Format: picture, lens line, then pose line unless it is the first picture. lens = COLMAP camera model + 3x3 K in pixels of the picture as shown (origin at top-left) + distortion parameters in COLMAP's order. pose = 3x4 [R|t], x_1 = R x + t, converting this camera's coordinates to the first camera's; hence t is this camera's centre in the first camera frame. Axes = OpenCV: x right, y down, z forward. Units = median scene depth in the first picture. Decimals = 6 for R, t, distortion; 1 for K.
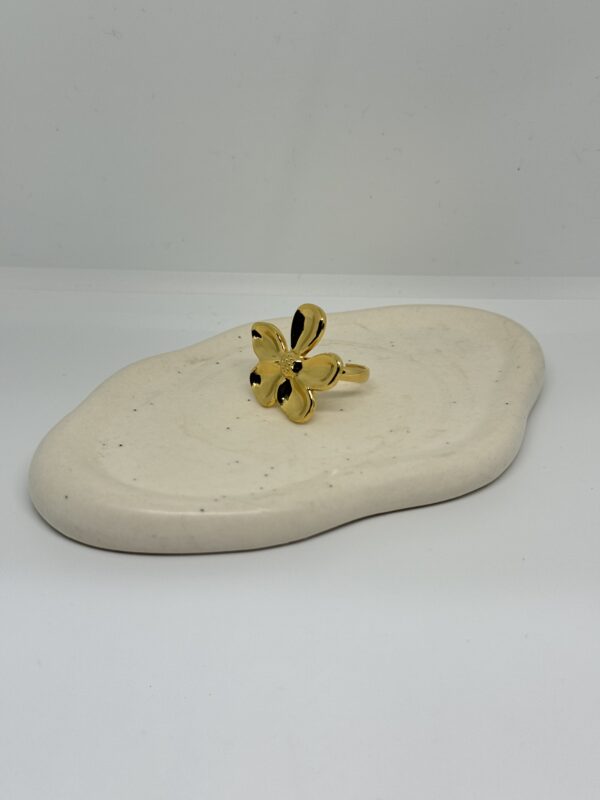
lens RADIAL K [[1179.3, 0, 300.0], [0, 1179.3, 400.0], [0, 0, 1]] dist [0.228409, -0.864378]
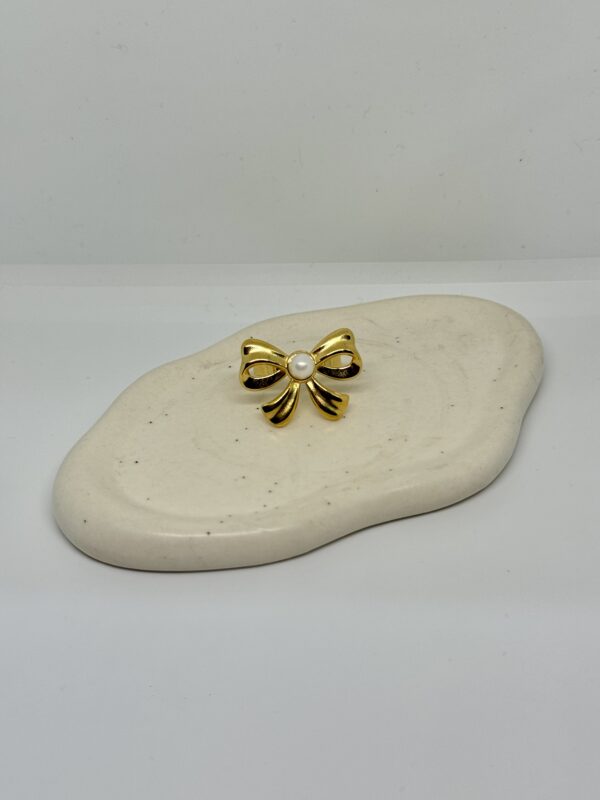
lens RADIAL K [[1179.3, 0, 300.0], [0, 1179.3, 400.0], [0, 0, 1]] dist [0.228409, -0.864378]
pose [[0.998104, -0.024156, -0.056609, 0.058714], [0.029874, 0.994291, 0.102438, -0.122375], [0.053812, -0.103935, 0.993127, -0.053519]]
